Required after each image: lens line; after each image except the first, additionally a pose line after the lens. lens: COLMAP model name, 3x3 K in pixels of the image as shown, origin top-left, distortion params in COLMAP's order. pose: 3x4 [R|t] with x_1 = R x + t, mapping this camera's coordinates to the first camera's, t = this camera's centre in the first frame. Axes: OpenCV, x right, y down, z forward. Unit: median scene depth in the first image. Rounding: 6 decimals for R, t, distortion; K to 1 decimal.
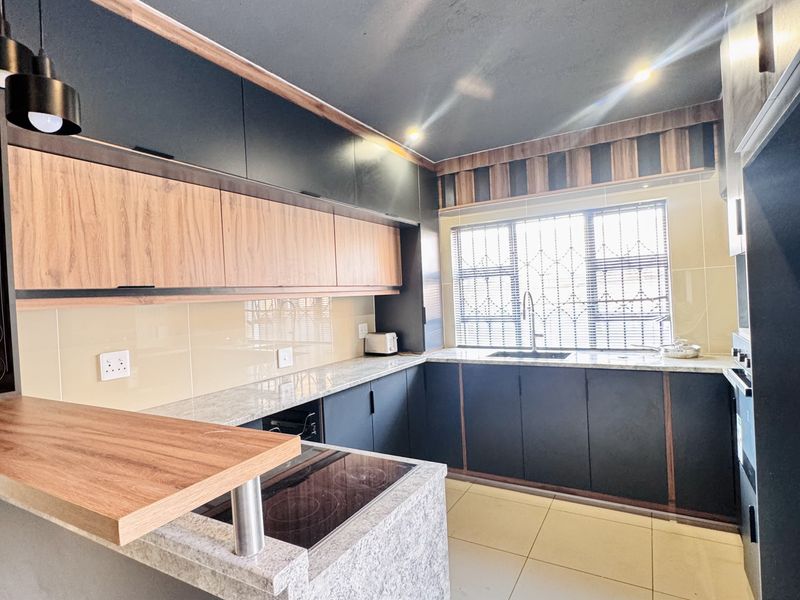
lens RADIAL K [[428.6, 0, 400.0], [0, 428.6, 300.0], [0, 0, 1]] dist [-0.005338, 0.002999]
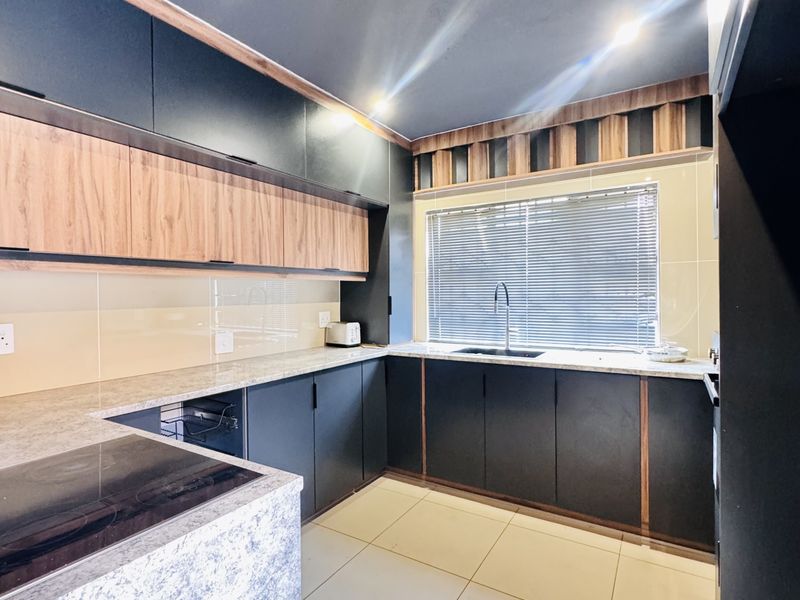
lens RADIAL K [[428.6, 0, 400.0], [0, 428.6, 300.0], [0, 0, 1]] dist [-0.005338, 0.002999]
pose [[0.998902, 0.037954, -0.027465, 0.120699], [-0.037811, 0.999269, 0.005699, 0.022349], [0.027661, -0.004654, 0.999607, 0.095788]]
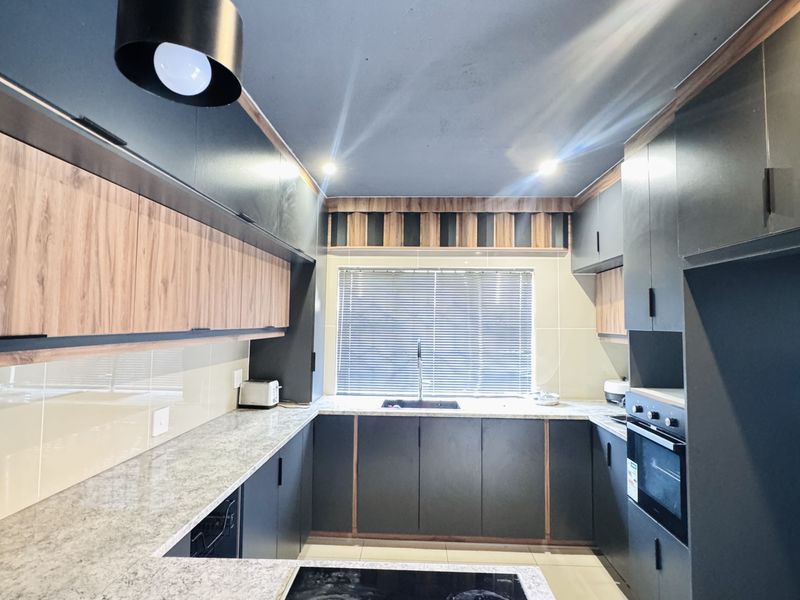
lens RADIAL K [[428.6, 0, 400.0], [0, 428.6, 300.0], [0, 0, 1]] dist [-0.005338, 0.002999]
pose [[0.880695, 0.081656, 0.466594, -0.251368], [-0.049901, 0.995542, -0.080035, -0.035296], [-0.471049, 0.047203, 0.880843, 0.131058]]
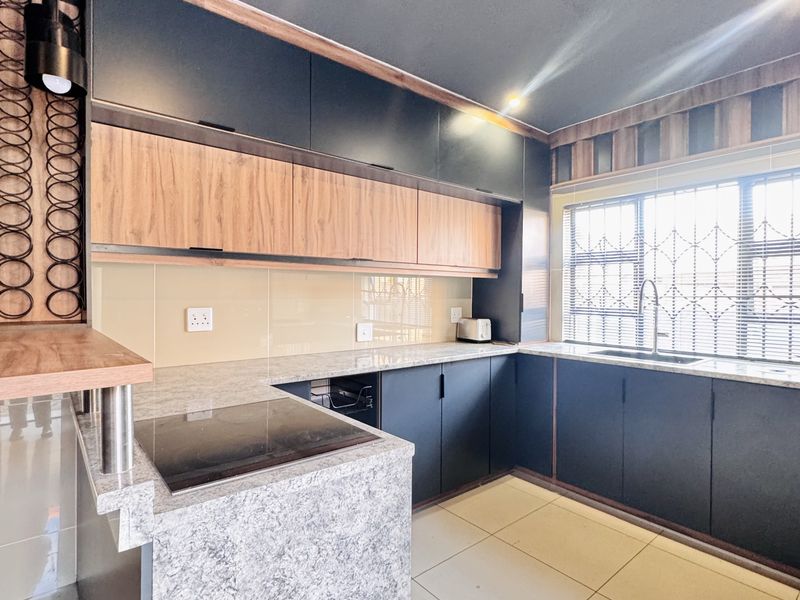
lens RADIAL K [[428.6, 0, 400.0], [0, 428.6, 300.0], [0, 0, 1]] dist [-0.005338, 0.002999]
pose [[0.936431, 0.058043, -0.346017, 0.151041], [-0.054189, 0.998314, 0.020808, 0.030405], [0.346641, -0.000735, 0.937997, 0.069370]]
